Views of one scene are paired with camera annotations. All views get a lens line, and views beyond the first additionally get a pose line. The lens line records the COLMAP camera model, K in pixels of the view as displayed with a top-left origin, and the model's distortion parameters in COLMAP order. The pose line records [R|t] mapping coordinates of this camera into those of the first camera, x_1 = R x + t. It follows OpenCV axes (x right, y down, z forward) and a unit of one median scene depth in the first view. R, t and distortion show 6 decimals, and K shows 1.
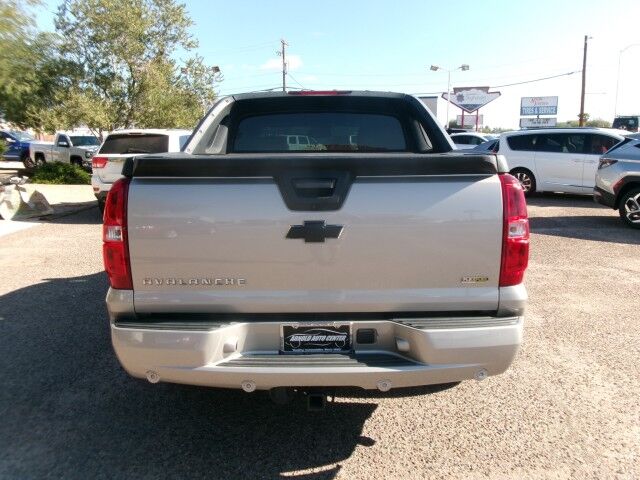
lens RADIAL K [[514.5, 0, 323.8], [0, 514.5, 241.8], [0, 0, 1]] dist [0.023953, -0.021349]
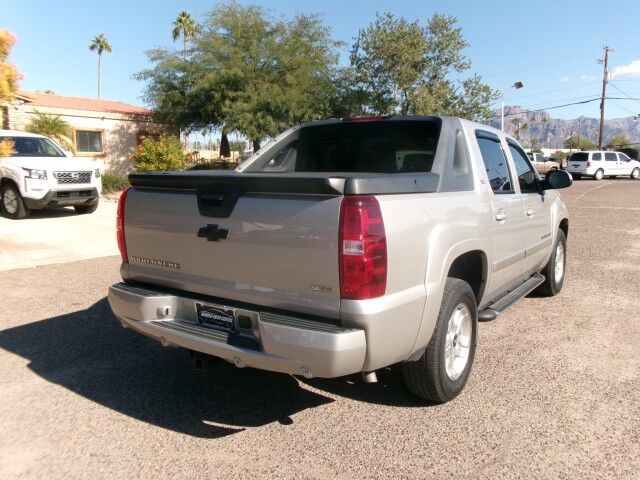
lens RADIAL K [[514.5, 0, 328.7], [0, 514.5, 241.3], [0, 0, 1]] dist [0.023953, -0.021349]
pose [[0.841222, 0.086460, -0.533733, 0.552656], [-0.104162, 0.994556, -0.003061, -0.015279], [0.530562, 0.058170, 0.845648, 0.036834]]
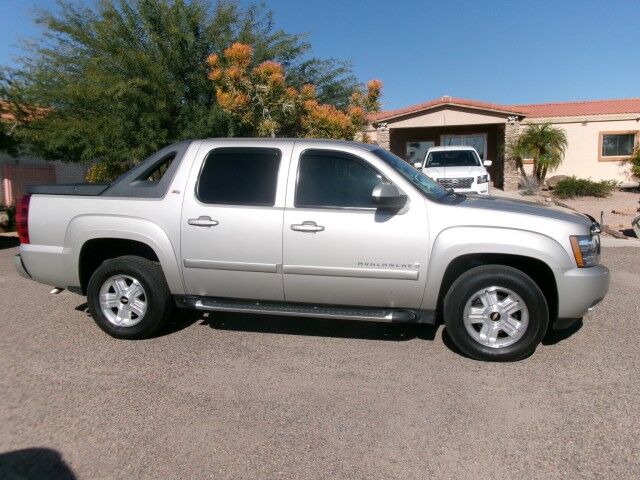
lens RADIAL K [[514.5, 0, 322.8], [0, 514.5, 244.0], [0, 0, 1]] dist [0.023953, -0.021349]
pose [[-0.215793, 0.142626, -0.965966, 1.447416], [-0.158485, 0.971041, 0.178781, -0.333925], [0.963491, 0.191671, -0.186939, 1.697571]]
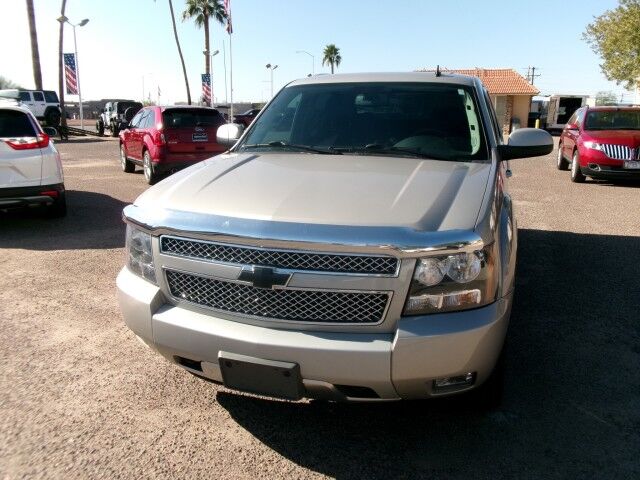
lens RADIAL K [[514.5, 0, 324.1], [0, 514.5, 242.5], [0, 0, 1]] dist [0.023953, -0.021349]
pose [[-0.950705, -0.075252, 0.300828, -0.256270], [0.055725, 0.912857, 0.404459, -0.486336], [-0.305049, 0.401285, -0.863664, 2.590581]]
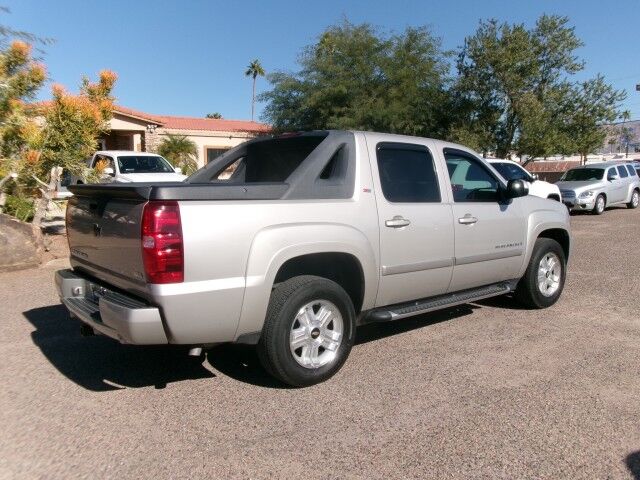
lens RADIAL K [[514.5, 0, 326.9], [0, 514.5, 240.6], [0, 0, 1]] dist [0.023953, -0.021349]
pose [[0.652580, 0.091006, -0.752235, 1.040991], [-0.129053, 0.991605, 0.008009, -0.058272], [0.746649, 0.091852, 0.658847, 0.276508]]
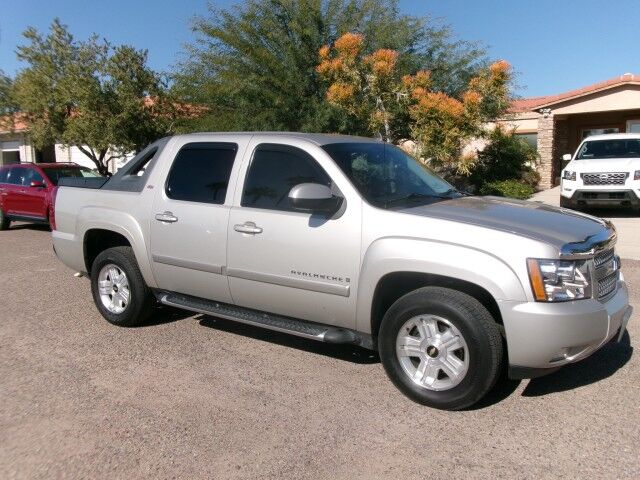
lens RADIAL K [[514.5, 0, 323.3], [0, 514.5, 243.9], [0, 0, 1]] dist [0.023953, -0.021349]
pose [[-0.555483, 0.134625, -0.820558, 1.110048], [-0.135227, 0.959045, 0.248889, -0.420245], [0.820459, 0.249215, -0.514528, 2.156060]]
